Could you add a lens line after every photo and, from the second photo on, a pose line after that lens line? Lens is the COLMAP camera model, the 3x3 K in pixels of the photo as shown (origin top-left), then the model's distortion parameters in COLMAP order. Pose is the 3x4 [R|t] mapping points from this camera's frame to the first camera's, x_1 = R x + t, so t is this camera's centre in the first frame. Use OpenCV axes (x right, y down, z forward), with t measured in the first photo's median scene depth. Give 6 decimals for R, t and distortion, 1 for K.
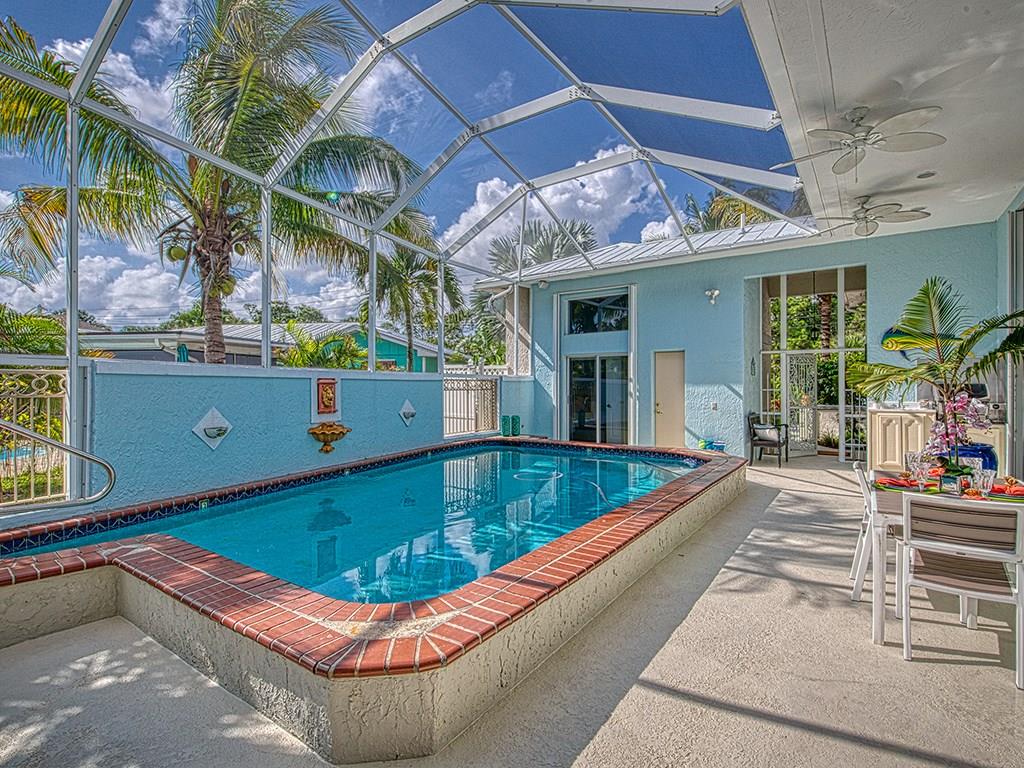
lens RADIAL K [[511.1, 0, 510.9], [0, 511.1, 384.3], [0, 0, 1]] dist [-0.005318, -0.002888]
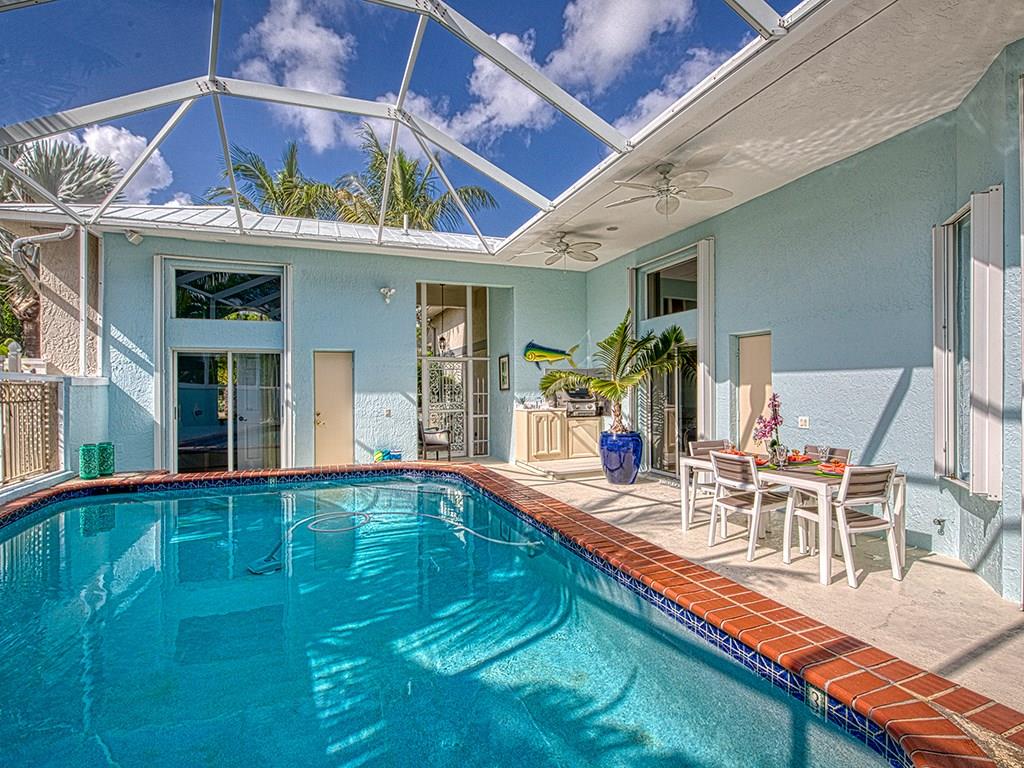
lens RADIAL K [[511.1, 0, 524.4], [0, 511.1, 391.7], [0, 0, 1]] dist [-0.005318, -0.002888]
pose [[0.548760, -0.008352, 0.835938, -0.226541], [0.005350, 0.999965, 0.006479, -0.000935], [-0.835963, 0.000916, 0.548785, 0.259303]]
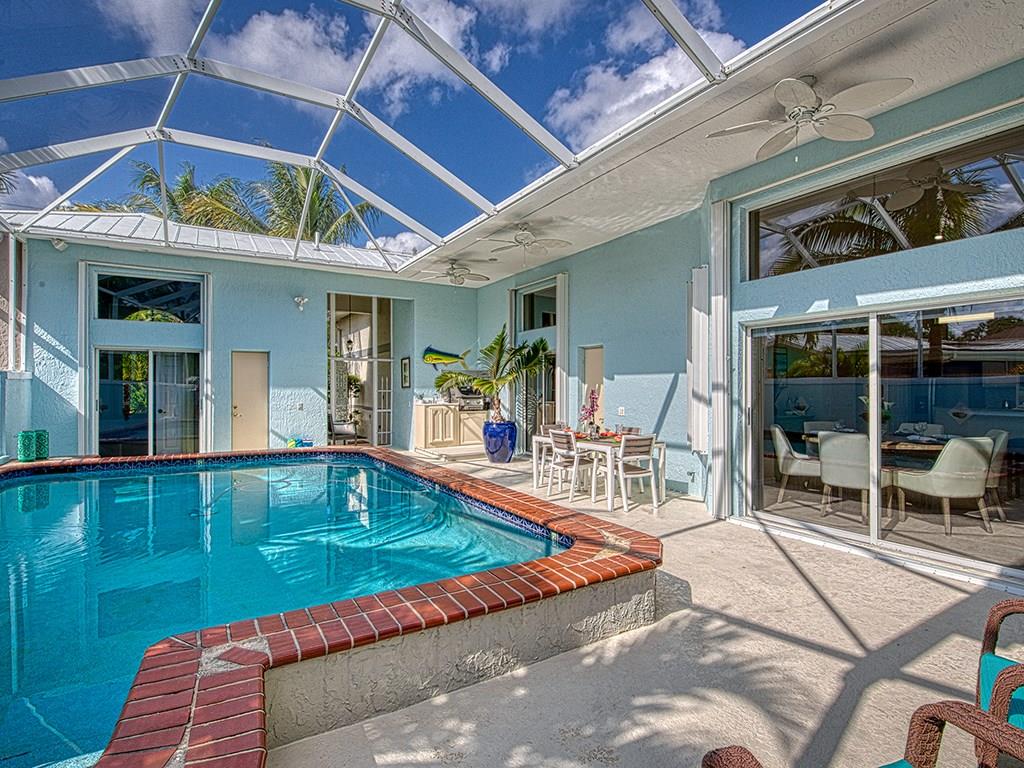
lens RADIAL K [[511.1, 0, 523.3], [0, 511.1, 395.3], [0, 0, 1]] dist [-0.005318, -0.002888]
pose [[0.391444, -0.009709, 0.920151, -0.369886], [-0.003284, 0.999923, 0.011947, 0.004585], [-0.920196, -0.007698, 0.391382, 0.144337]]
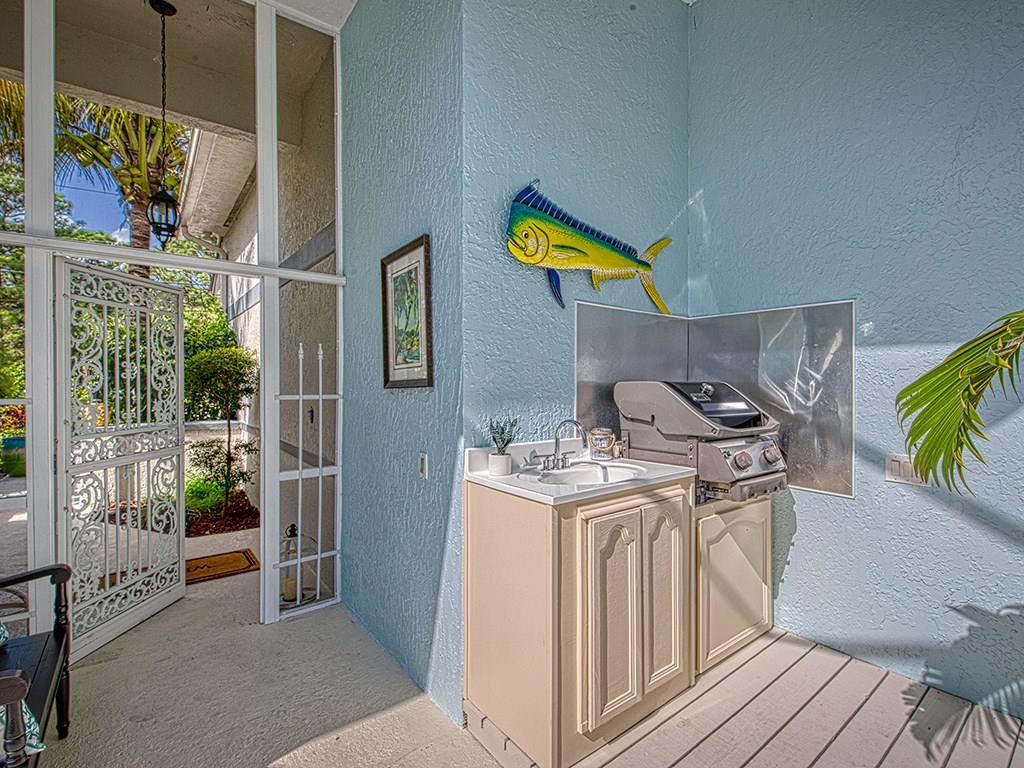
lens RADIAL K [[486.2, 0, 581.9], [0, 486.2, 382.7], [0, 0, 1]] dist [-0.001669, -0.000081]
pose [[0.213581, -0.020312, 0.976714, 0.374460], [-0.005129, 0.999747, 0.021913, -0.005147], [-0.976912, -0.009689, 0.213423, 0.705292]]
